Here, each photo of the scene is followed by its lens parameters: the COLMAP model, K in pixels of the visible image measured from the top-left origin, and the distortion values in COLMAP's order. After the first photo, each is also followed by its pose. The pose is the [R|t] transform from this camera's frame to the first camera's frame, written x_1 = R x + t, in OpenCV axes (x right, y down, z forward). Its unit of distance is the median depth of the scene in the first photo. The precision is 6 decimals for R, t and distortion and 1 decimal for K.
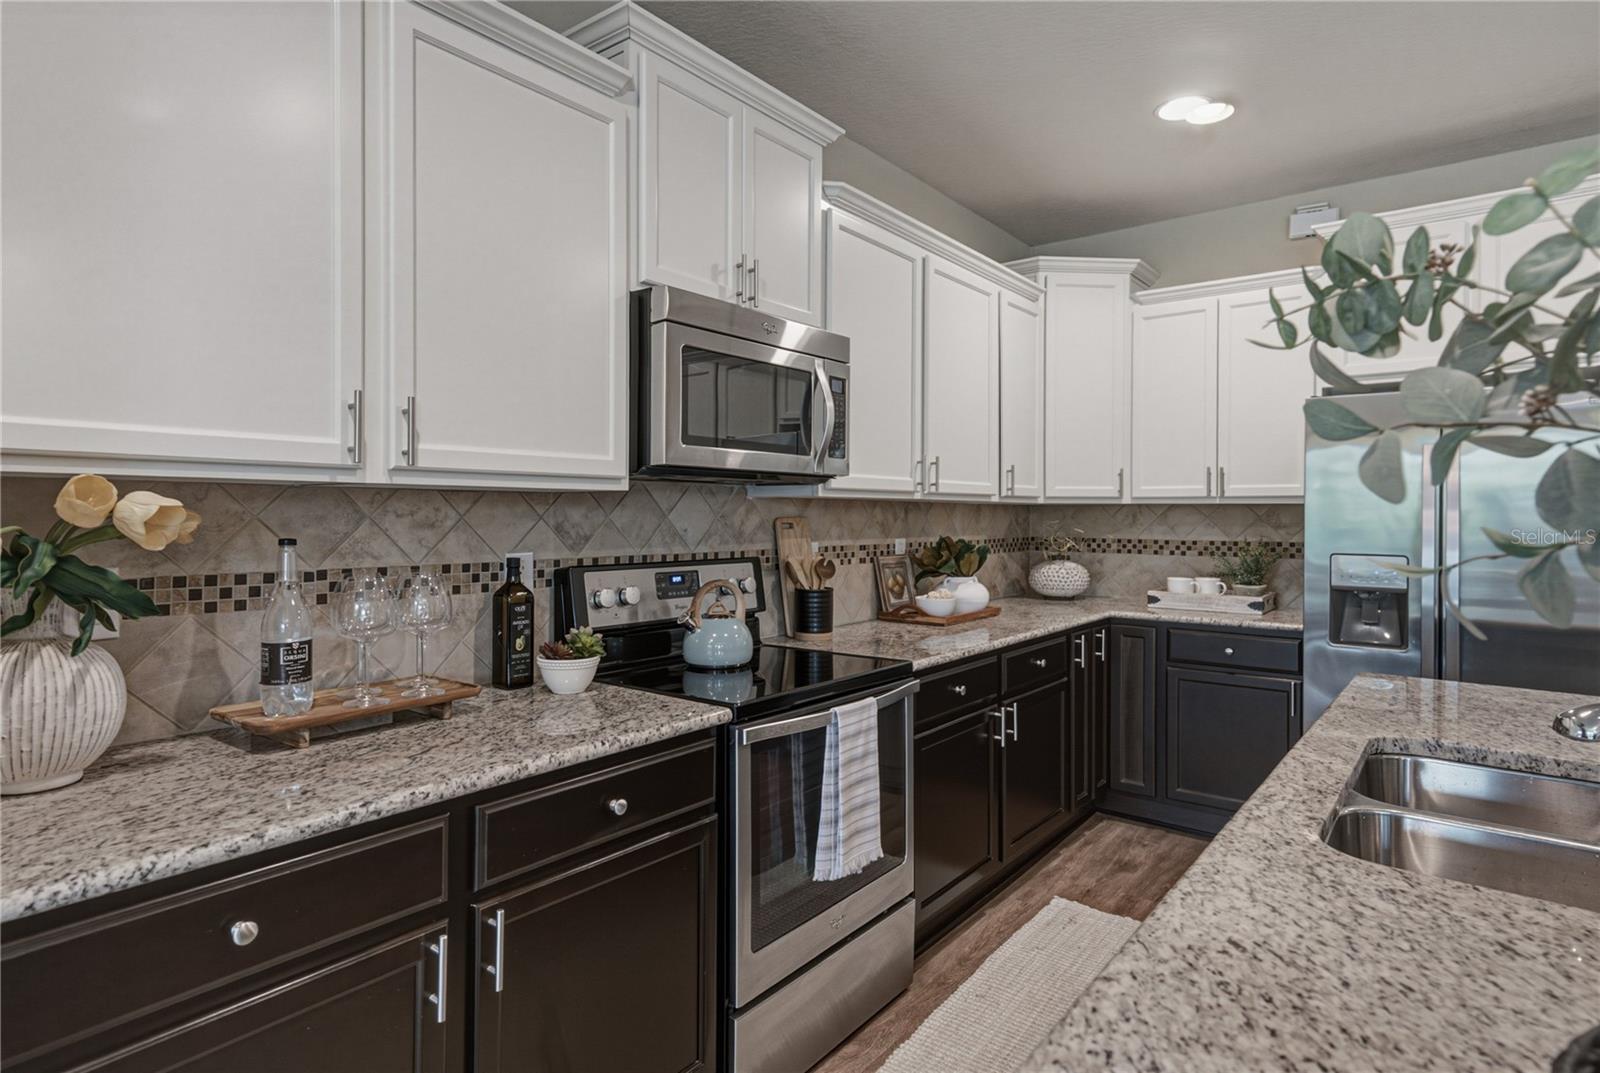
lens RADIAL K [[891.1, 0, 797.5], [0, 891.1, 522.2], [0, 0, 1]] dist [0.039892, -0.000909]
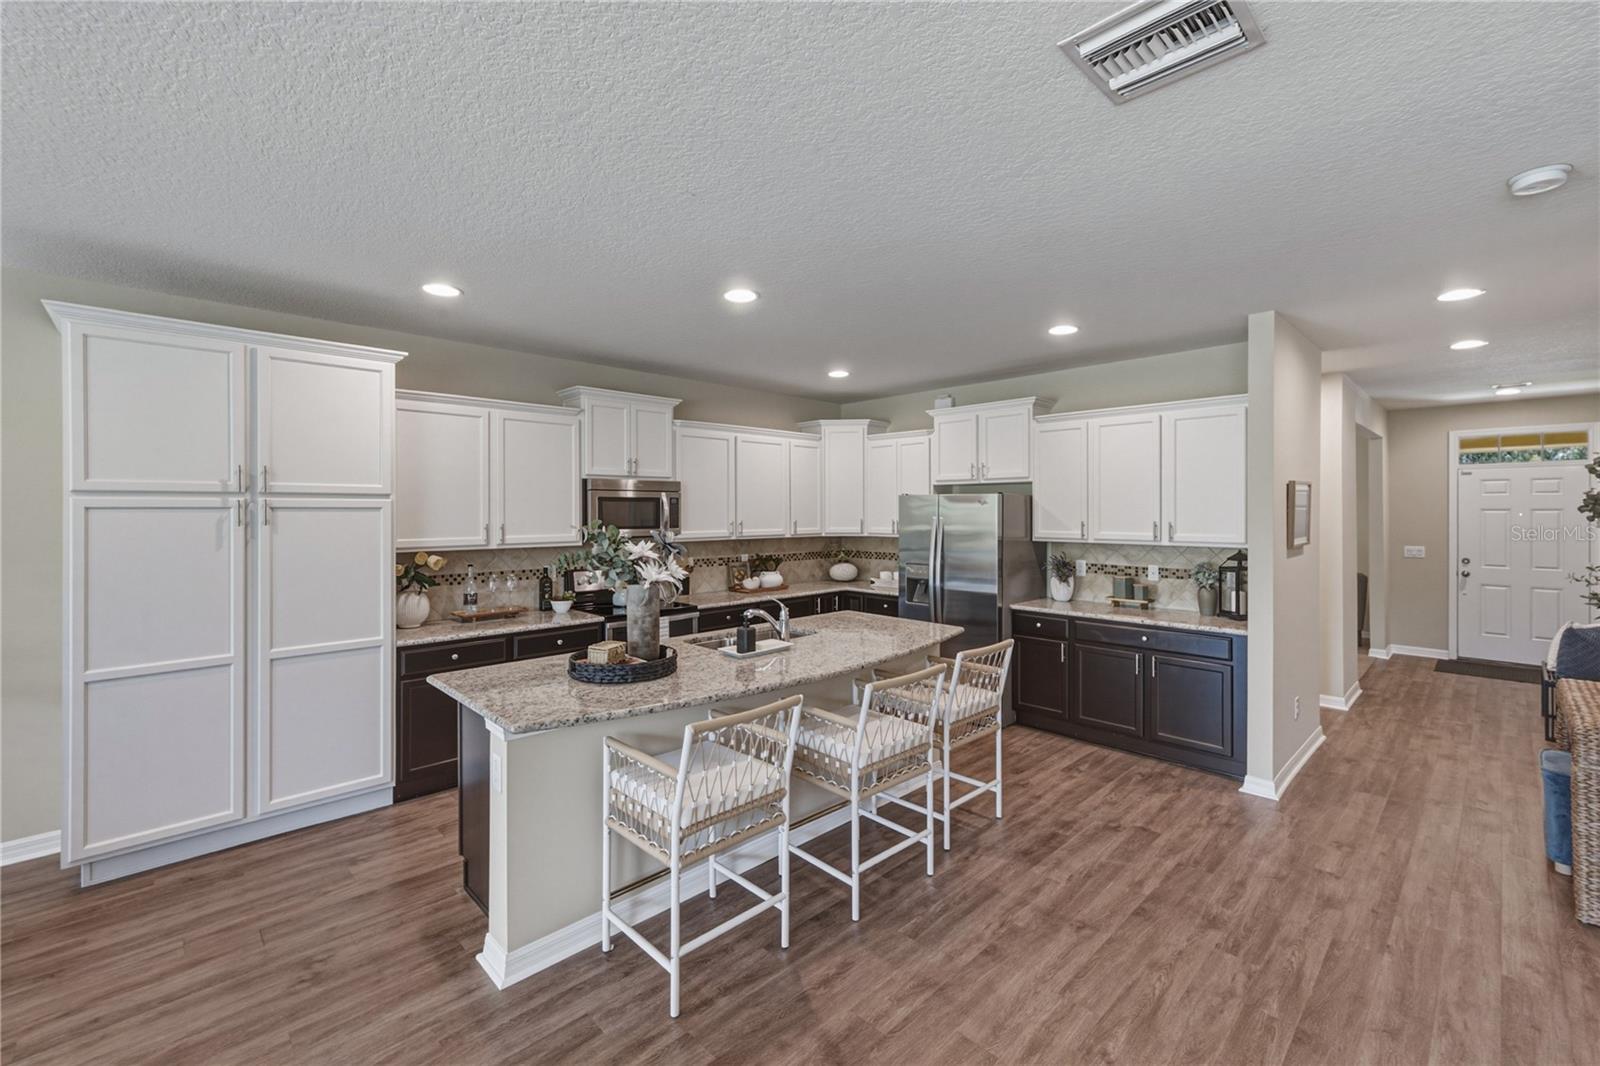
lens RADIAL K [[675.4, 0, 806.9], [0, 675.4, 515.5], [0, 0, 1]] dist [0.012617, 0.001036]
pose [[0.992781, -0.005990, -0.119795, 0.476308], [0.005144, 0.999960, -0.007369, -0.065818], [0.119834, 0.006700, 0.992771, -0.662572]]
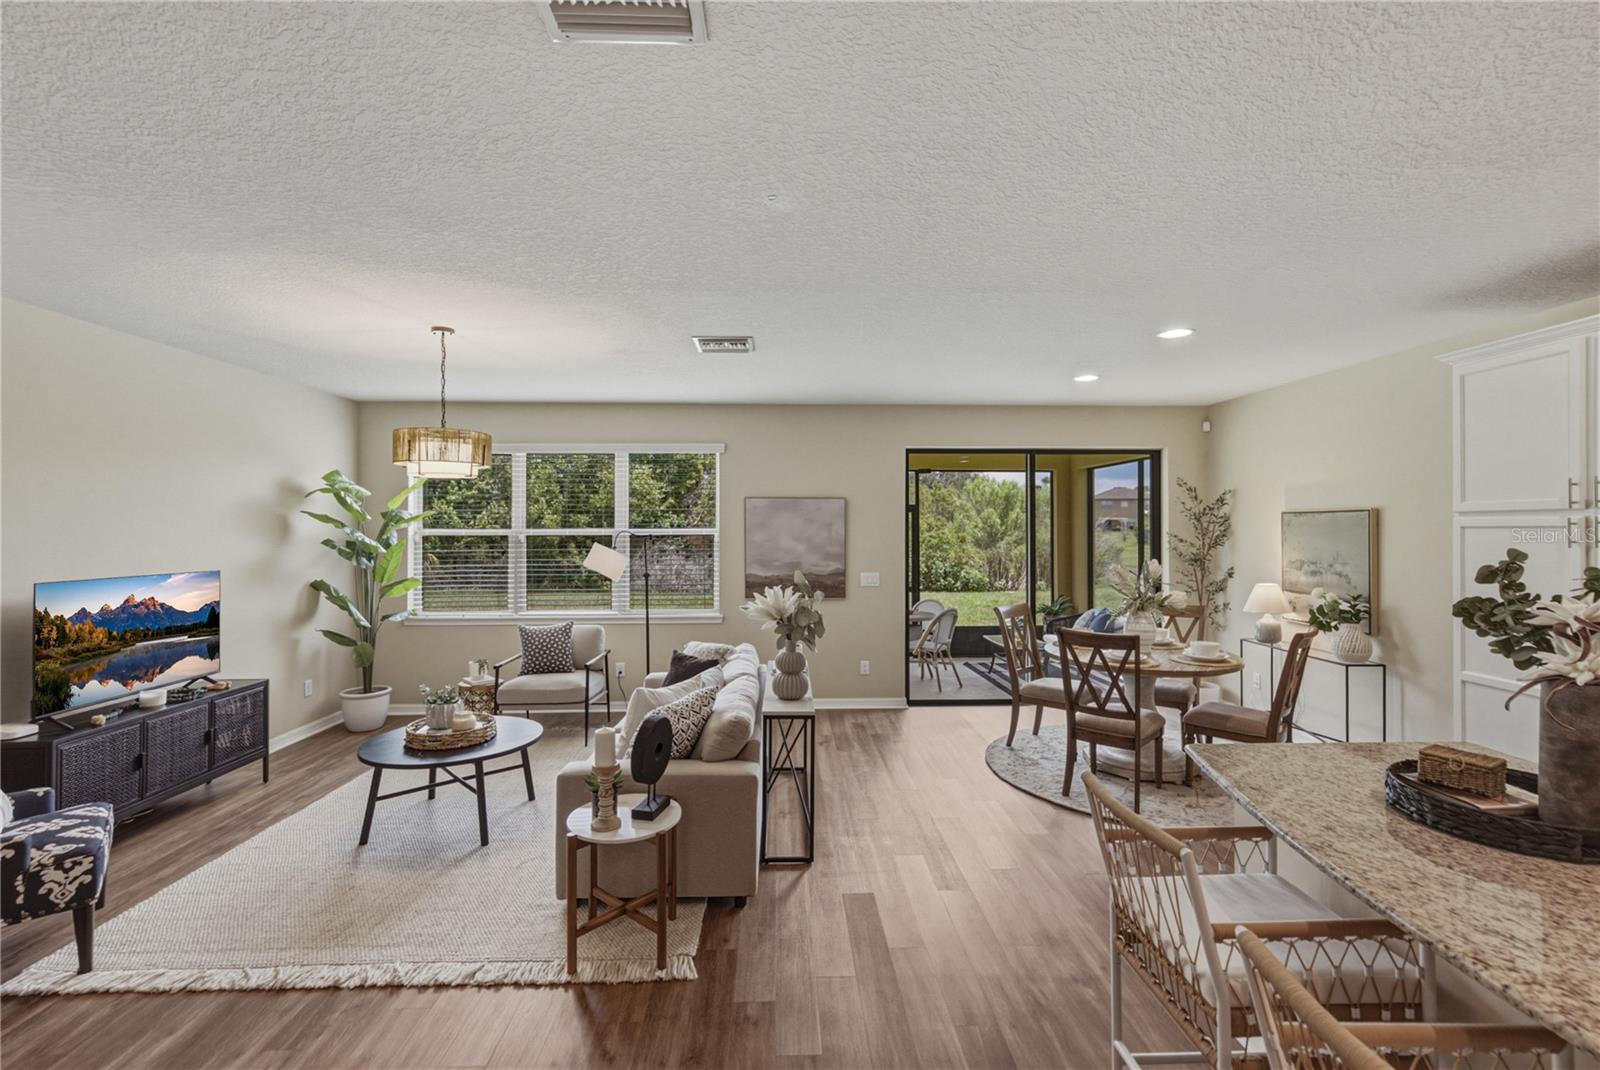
lens RADIAL K [[720.2, 0, 805.0], [0, 720.2, 524.7], [0, 0, 1]] dist [0.014667, 0.000182]
pose [[-0.756786, -0.008796, -0.653603, 0.834365], [-0.014344, 0.999892, 0.003153, -0.078295], [0.653505, 0.011761, -0.756831, 0.180645]]
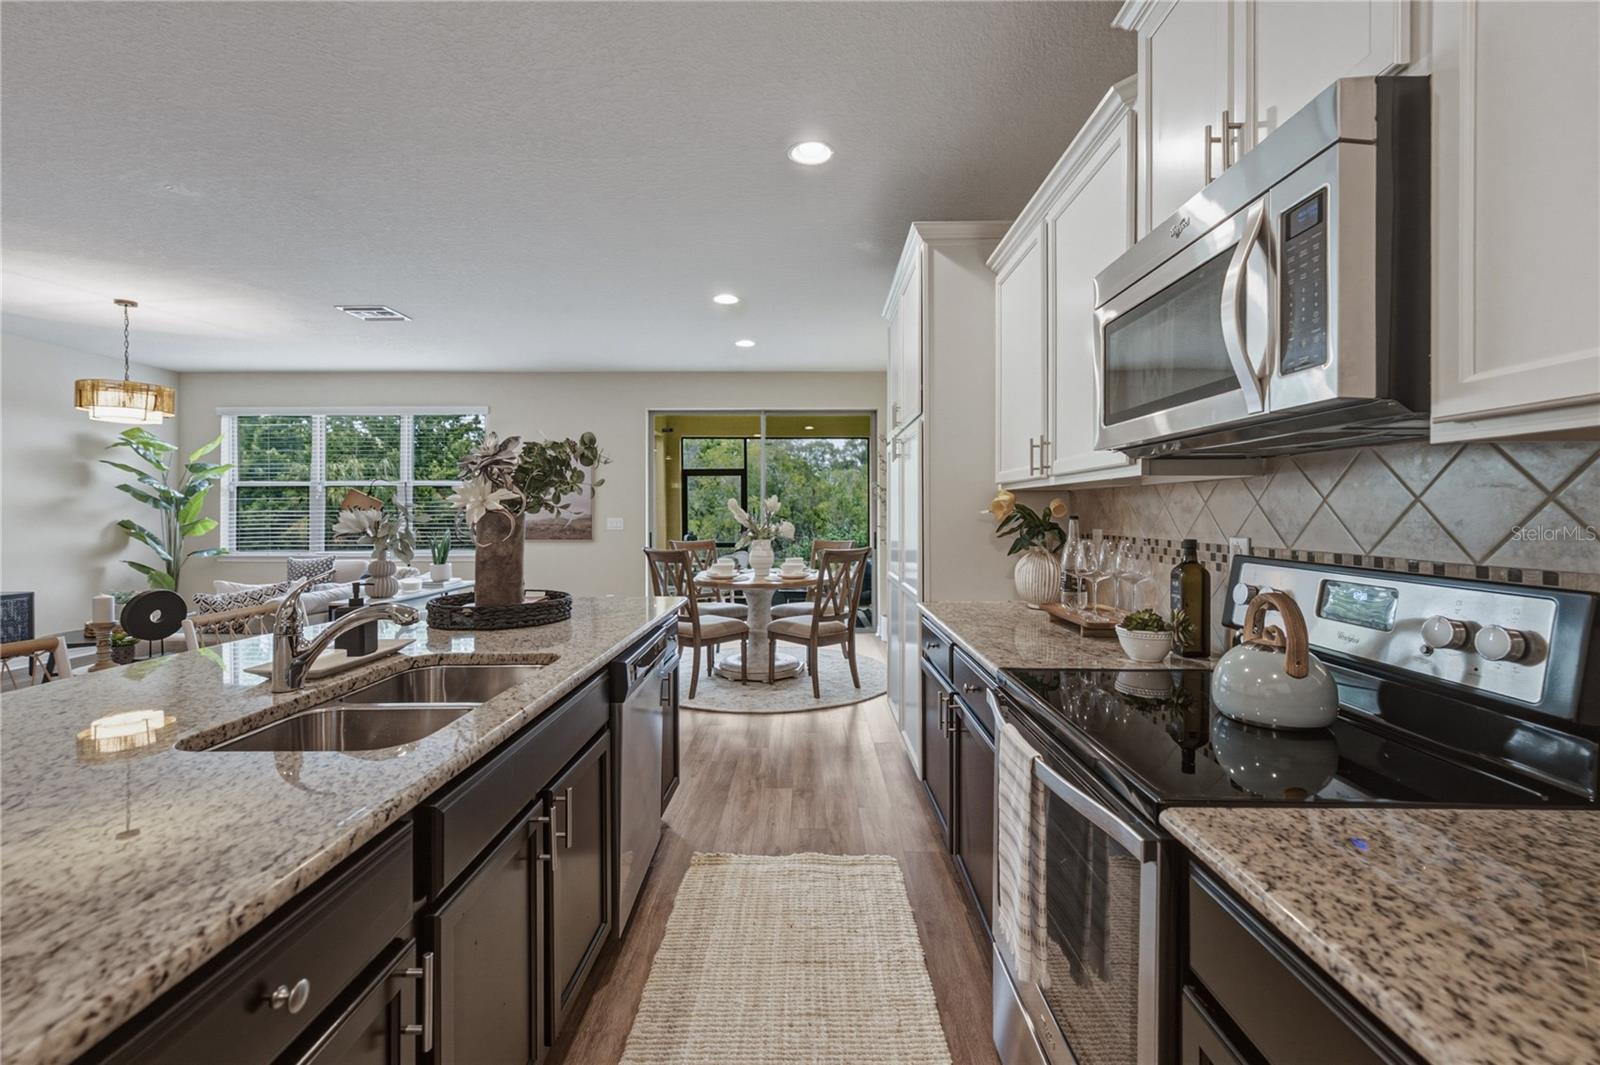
lens RADIAL K [[689.7, 0, 808.4], [0, 689.7, 513.6], [0, 0, 1]] dist [0.005024, 0.001168]
pose [[-0.784703, -0.005911, -0.619844, 0.337371], [-0.013994, 0.999869, 0.008181, 0.004634], [0.619714, 0.015094, -0.784683, 0.803347]]
